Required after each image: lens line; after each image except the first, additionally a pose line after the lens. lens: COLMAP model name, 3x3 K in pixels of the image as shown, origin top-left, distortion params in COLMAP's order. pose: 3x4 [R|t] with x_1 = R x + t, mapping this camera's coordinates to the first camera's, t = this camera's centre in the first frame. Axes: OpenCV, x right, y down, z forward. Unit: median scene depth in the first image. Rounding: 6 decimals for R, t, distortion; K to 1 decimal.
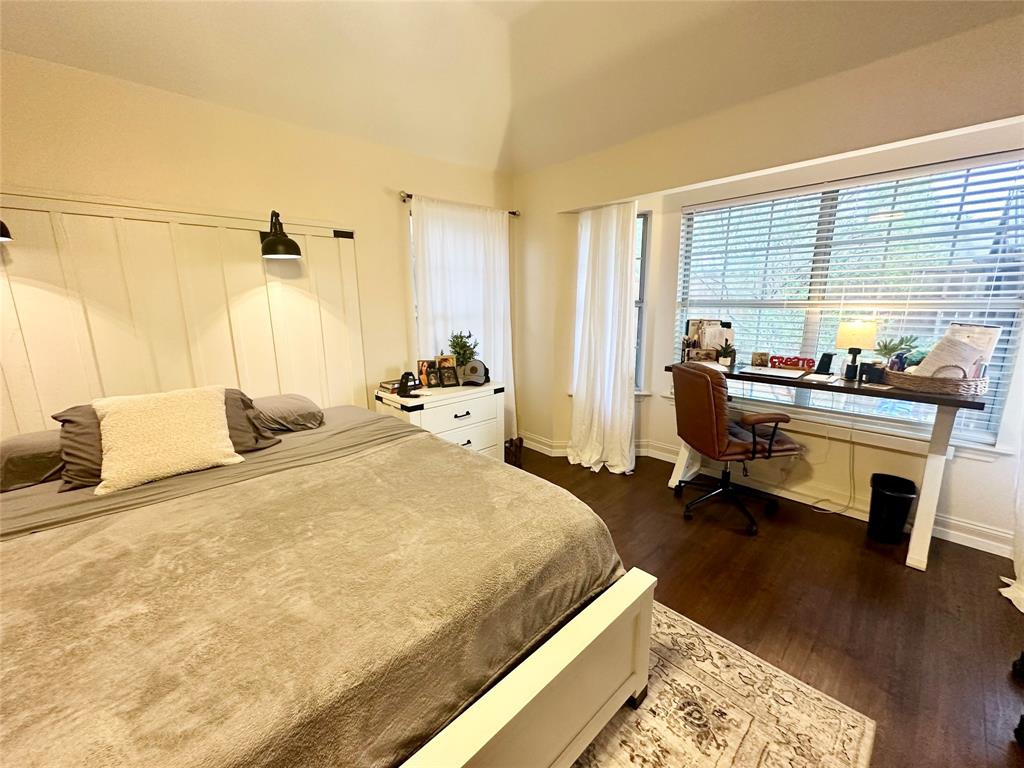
lens RADIAL K [[407.1, 0, 509.6], [0, 407.1, 383.5], [0, 0, 1]] dist [-0.004215, 0.000379]
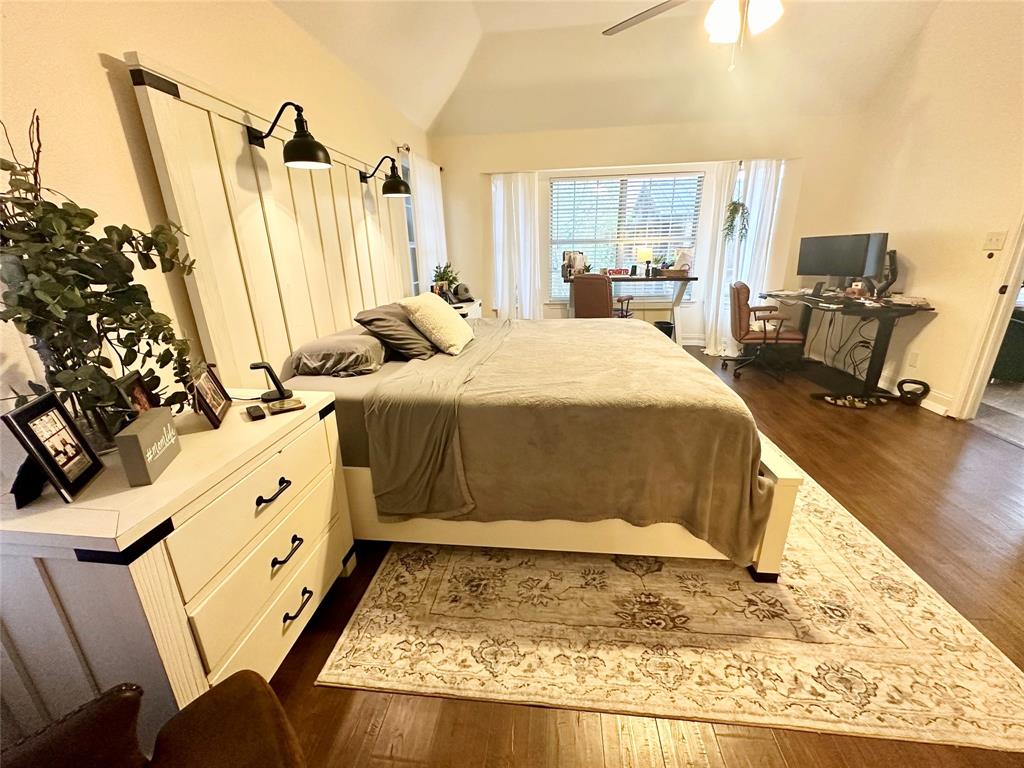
lens RADIAL K [[407.1, 0, 512.7], [0, 407.1, 383.9], [0, 0, 1]] dist [-0.004215, 0.000379]
pose [[0.761790, -0.211443, 0.612345, -1.002562], [0.146680, 0.976984, 0.154875, 0.096042], [-0.630999, -0.028163, 0.775272, -0.183398]]
